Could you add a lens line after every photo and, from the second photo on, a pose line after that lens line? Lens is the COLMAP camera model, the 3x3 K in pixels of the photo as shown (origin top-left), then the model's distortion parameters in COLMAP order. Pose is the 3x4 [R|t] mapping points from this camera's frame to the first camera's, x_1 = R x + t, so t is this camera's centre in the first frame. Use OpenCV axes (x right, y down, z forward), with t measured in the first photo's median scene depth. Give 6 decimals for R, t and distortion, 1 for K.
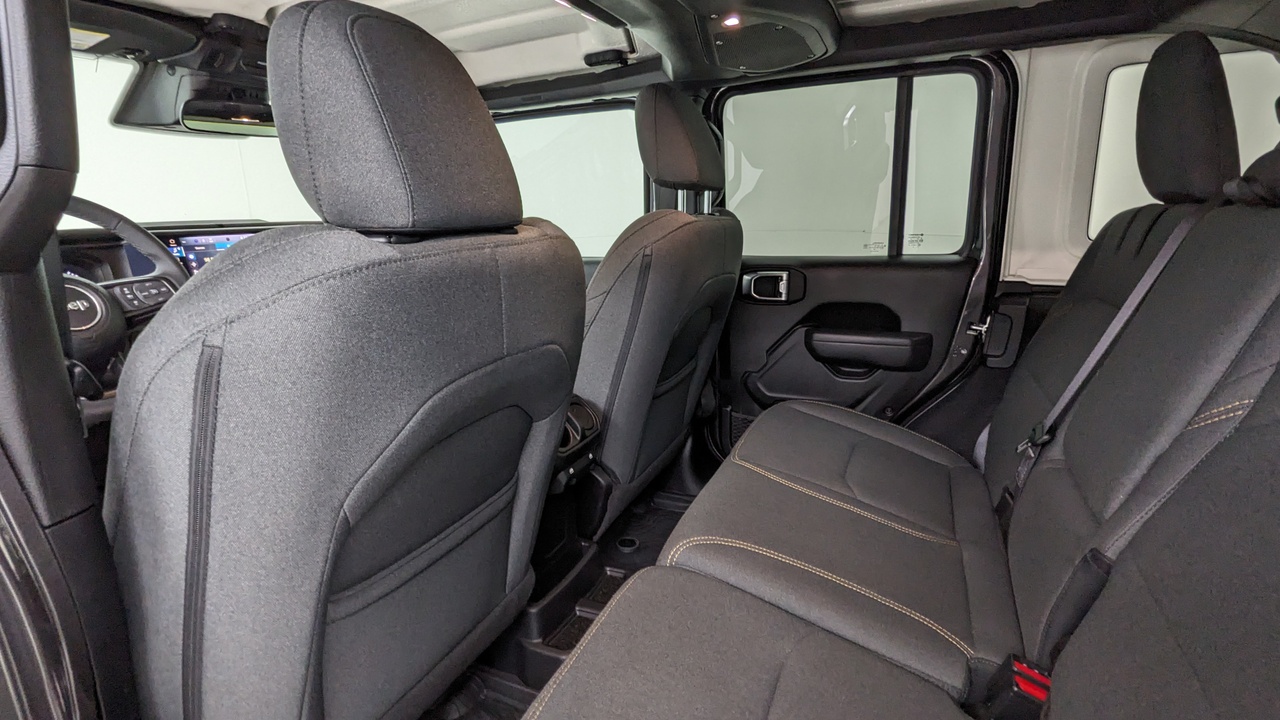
lens RADIAL K [[621.5, 0, 642.7], [0, 621.5, 362.2], [0, 0, 1]] dist [0.002185, -0.000509]
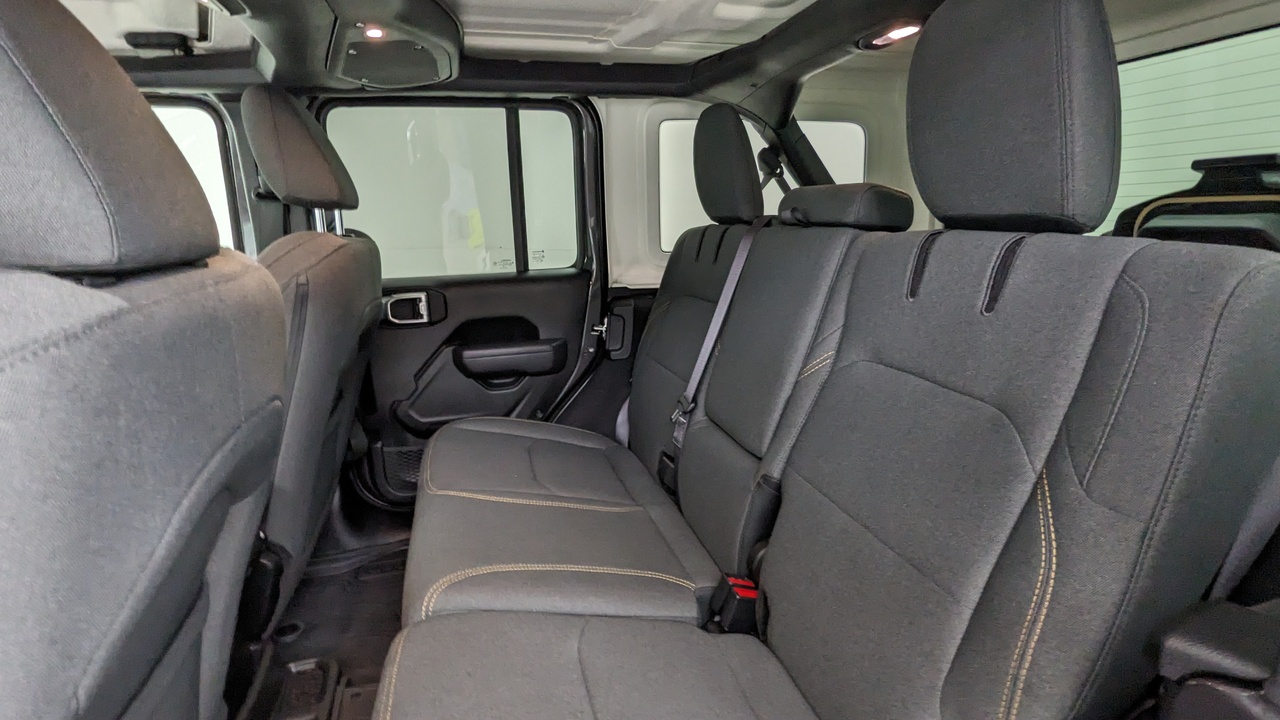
lens RADIAL K [[621.5, 0, 642.7], [0, 621.5, 362.2], [0, 0, 1]] dist [0.002185, -0.000509]
pose [[0.769455, -0.141129, 0.622914, -0.145106], [0.157696, 0.987067, 0.028839, -0.013354], [-0.618928, 0.076041, 0.781758, 0.035581]]
